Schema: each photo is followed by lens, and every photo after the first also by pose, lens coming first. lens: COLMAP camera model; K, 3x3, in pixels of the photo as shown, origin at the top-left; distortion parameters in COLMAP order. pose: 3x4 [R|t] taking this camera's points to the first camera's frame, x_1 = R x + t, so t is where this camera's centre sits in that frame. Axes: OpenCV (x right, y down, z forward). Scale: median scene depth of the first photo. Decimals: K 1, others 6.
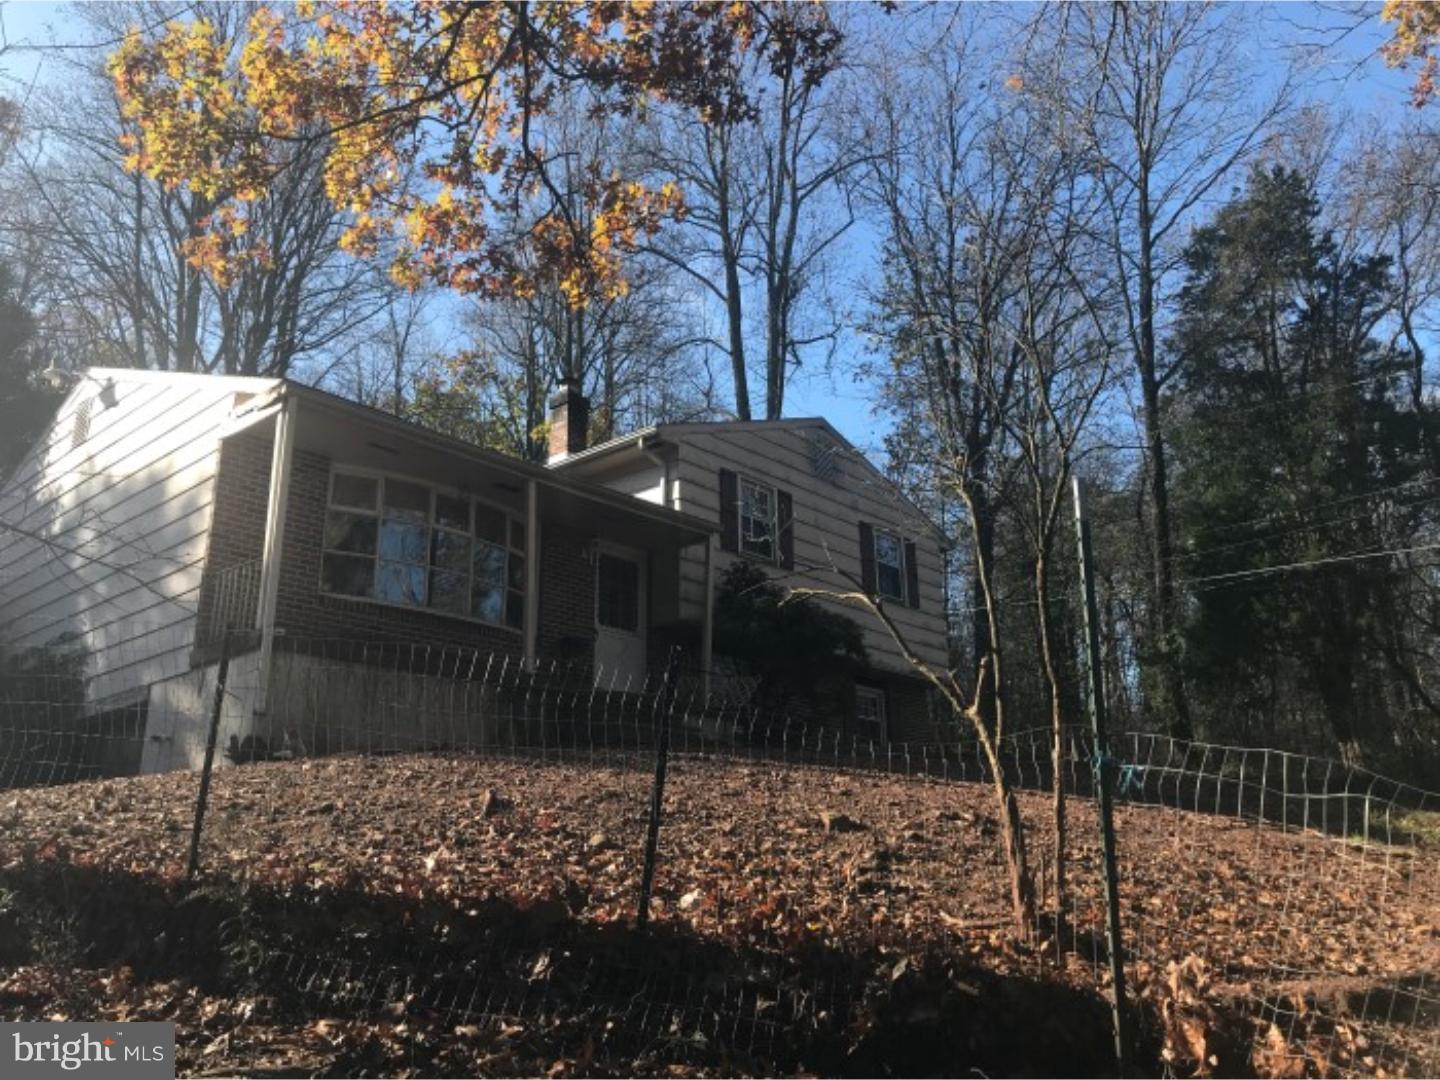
lens RADIAL K [[1157.6, 0, 721.4], [0, 1157.6, 537.3], [0, 0, 1]] dist [0.133477, -0.308869]
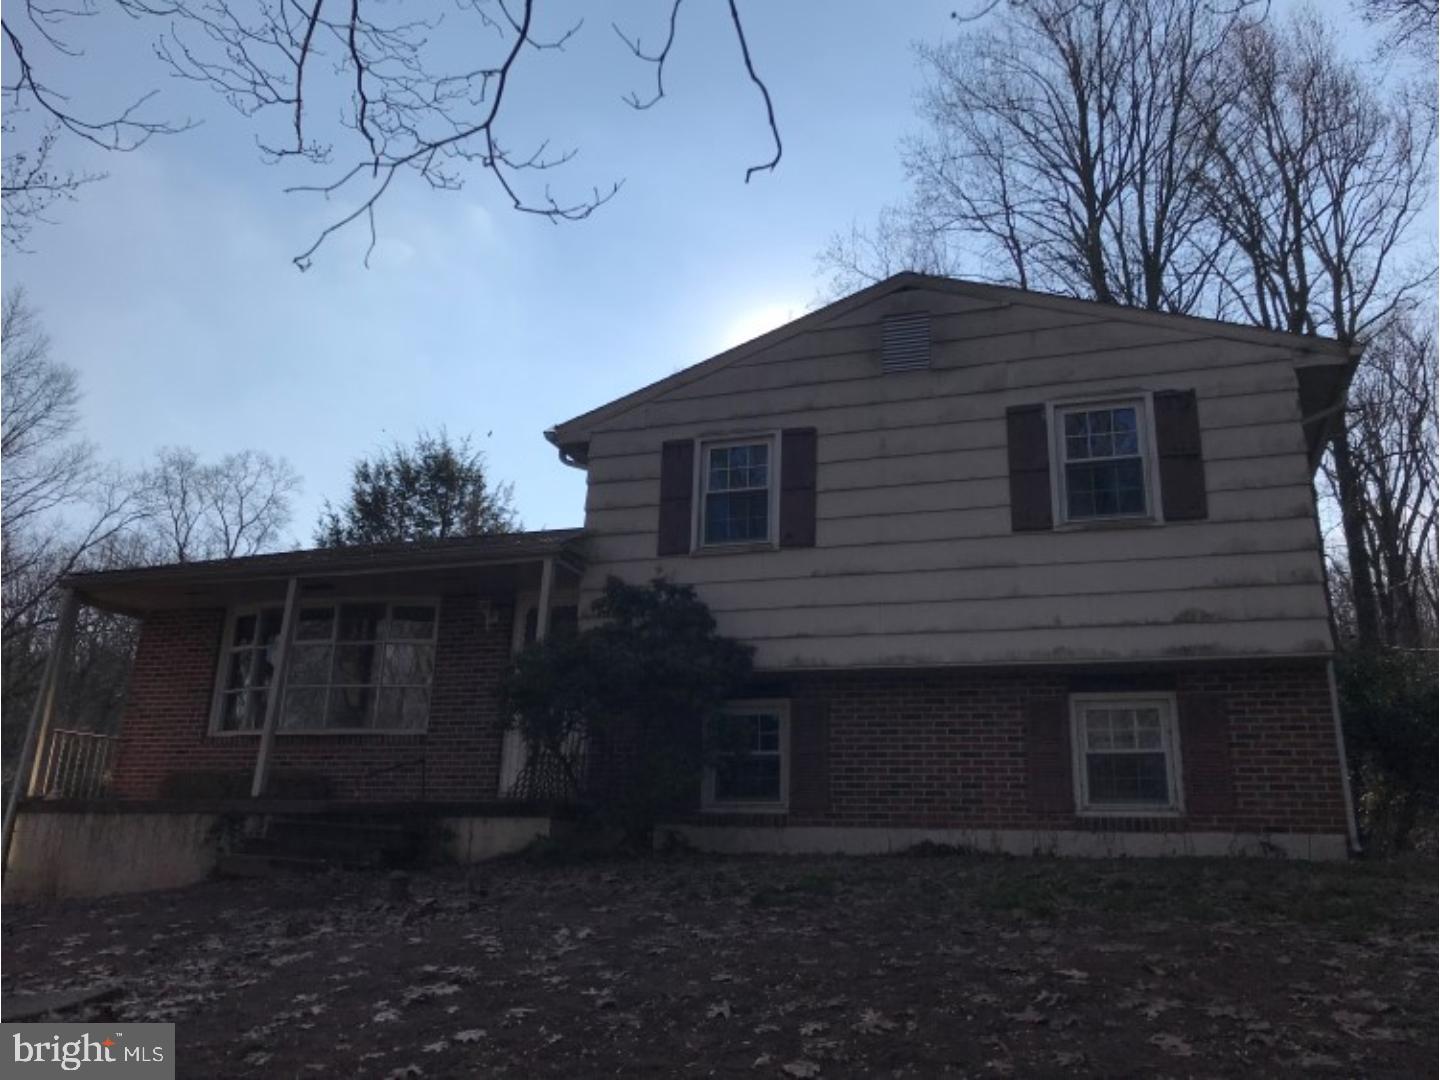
lens RADIAL K [[1183.1, 0, 718.2], [0, 1183.1, 518.7], [0, 0, 1]] dist [0.047349, -0.028538]
pose [[0.393163, -0.250680, -0.884637, 0.608607], [0.248156, 0.955344, -0.160428, 0.104303], [0.885348, -0.156453, 0.437814, 0.656039]]
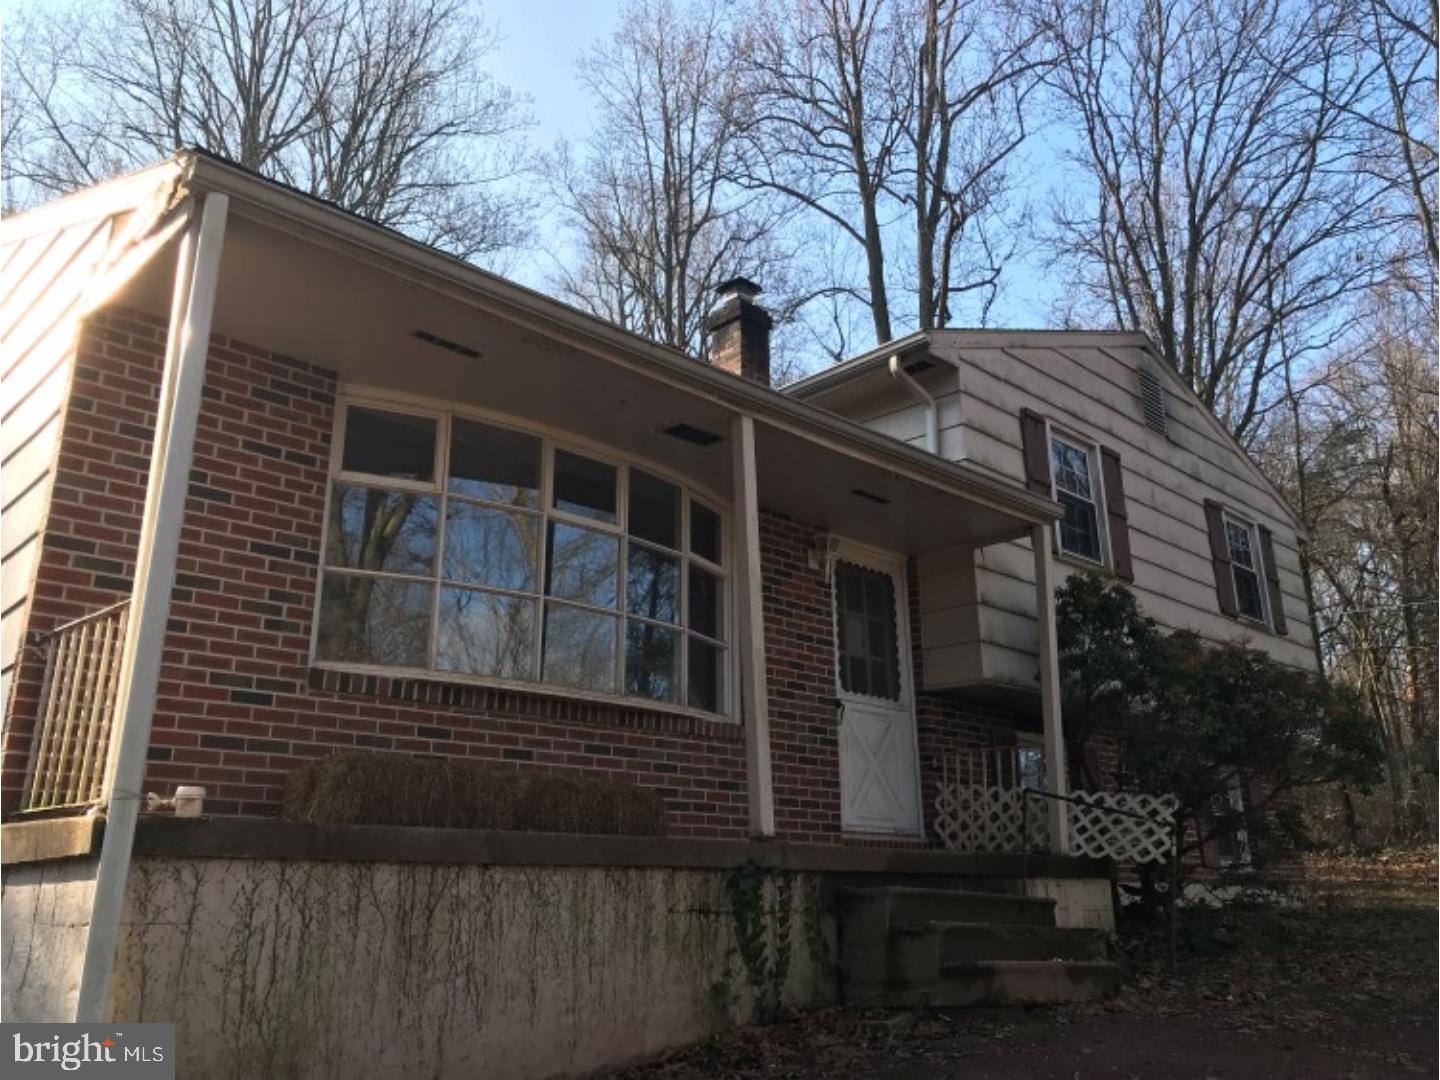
lens RADIAL K [[1183.1, 0, 718.2], [0, 1183.1, 518.7], [0, 0, 1]] dist [0.047349, -0.028538]
pose [[0.997128, -0.016958, -0.073809, -0.101846], [0.016401, 0.999832, -0.008149, -0.001957], [0.073935, 0.006915, 0.997239, 0.371315]]
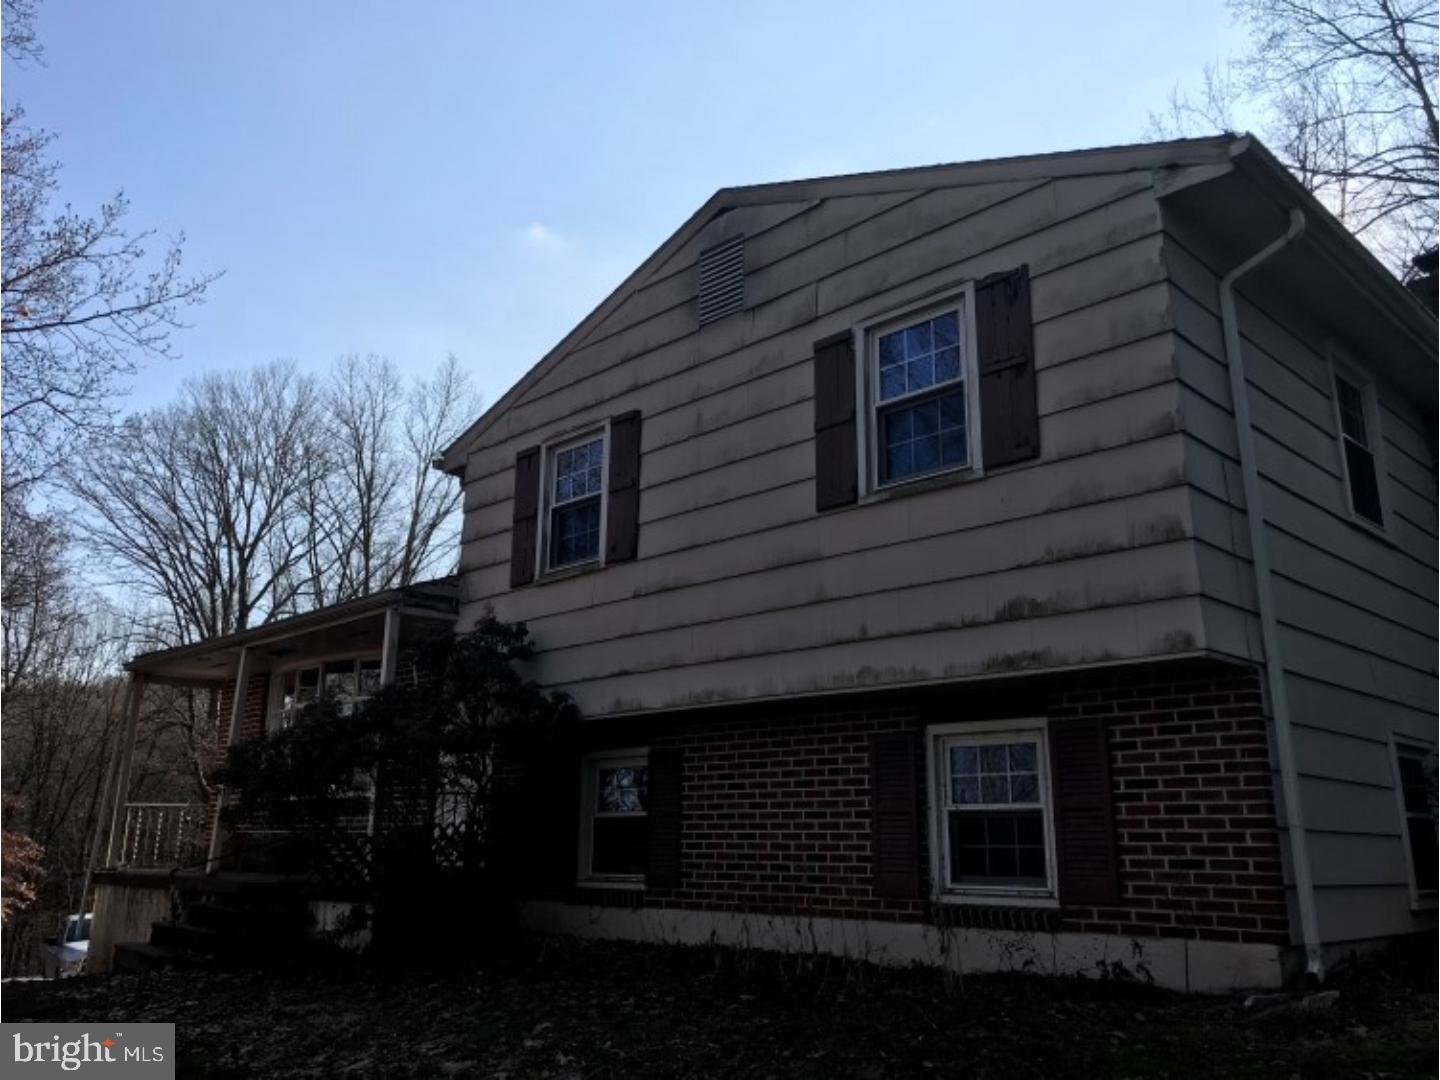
lens RADIAL K [[1184.5, 0, 720.8], [0, 1184.5, 517.7], [0, 0, 1]] dist [0.098347, -0.166674]
pose [[-0.052314, -0.250411, -0.966725, 0.561463], [0.300608, 0.919202, -0.254368, 0.154870], [0.952312, -0.303912, 0.027188, 1.006247]]
